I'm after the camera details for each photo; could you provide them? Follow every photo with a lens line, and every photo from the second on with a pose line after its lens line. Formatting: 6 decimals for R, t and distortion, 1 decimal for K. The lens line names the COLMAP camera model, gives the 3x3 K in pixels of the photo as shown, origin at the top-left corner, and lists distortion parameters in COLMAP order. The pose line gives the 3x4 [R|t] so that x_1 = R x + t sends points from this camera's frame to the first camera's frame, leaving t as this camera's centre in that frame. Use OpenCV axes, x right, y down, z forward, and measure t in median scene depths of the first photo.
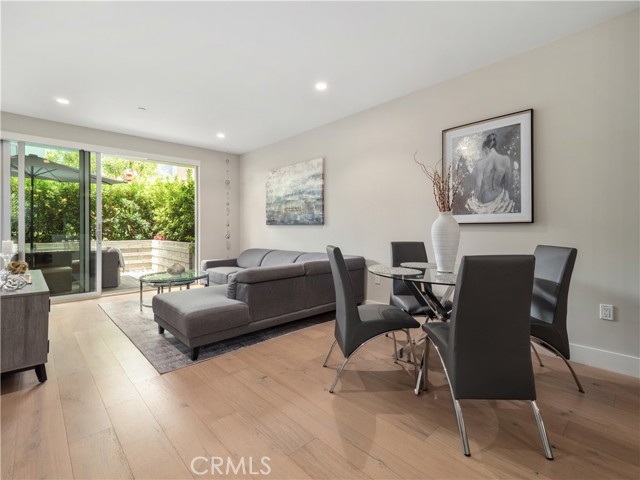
lens RADIAL K [[301.8, 0, 315.1], [0, 301.8, 228.2], [0, 0, 1]] dist [0.005004, -0.000048]
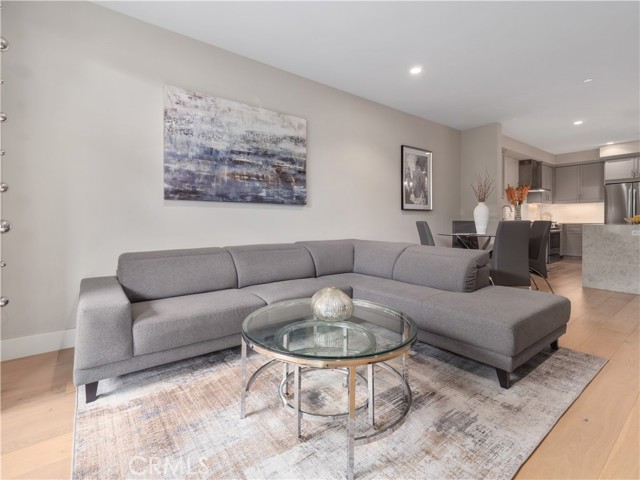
lens RADIAL K [[304.8, 0, 319.4], [0, 304.8, 223.2], [0, 0, 1]] dist [0.005607, 0.000198]
pose [[0.100486, -0.006793, 0.994915, -0.690307], [-0.001708, 0.999974, 0.007000, 0.026467], [-0.994937, -0.002403, 0.100472, 0.805420]]
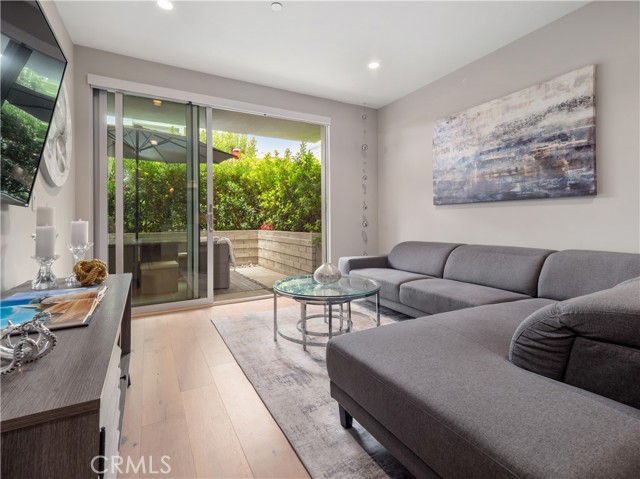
lens RADIAL K [[306.2, 0, 314.2], [0, 306.2, 219.8], [0, 0, 1]] dist [0.015685, -0.000568]
pose [[0.966207, -0.008092, -0.257639, -0.271278], [0.007060, 0.999963, -0.004932, 0.025857], [0.257669, 0.002947, 0.966229, 0.339095]]
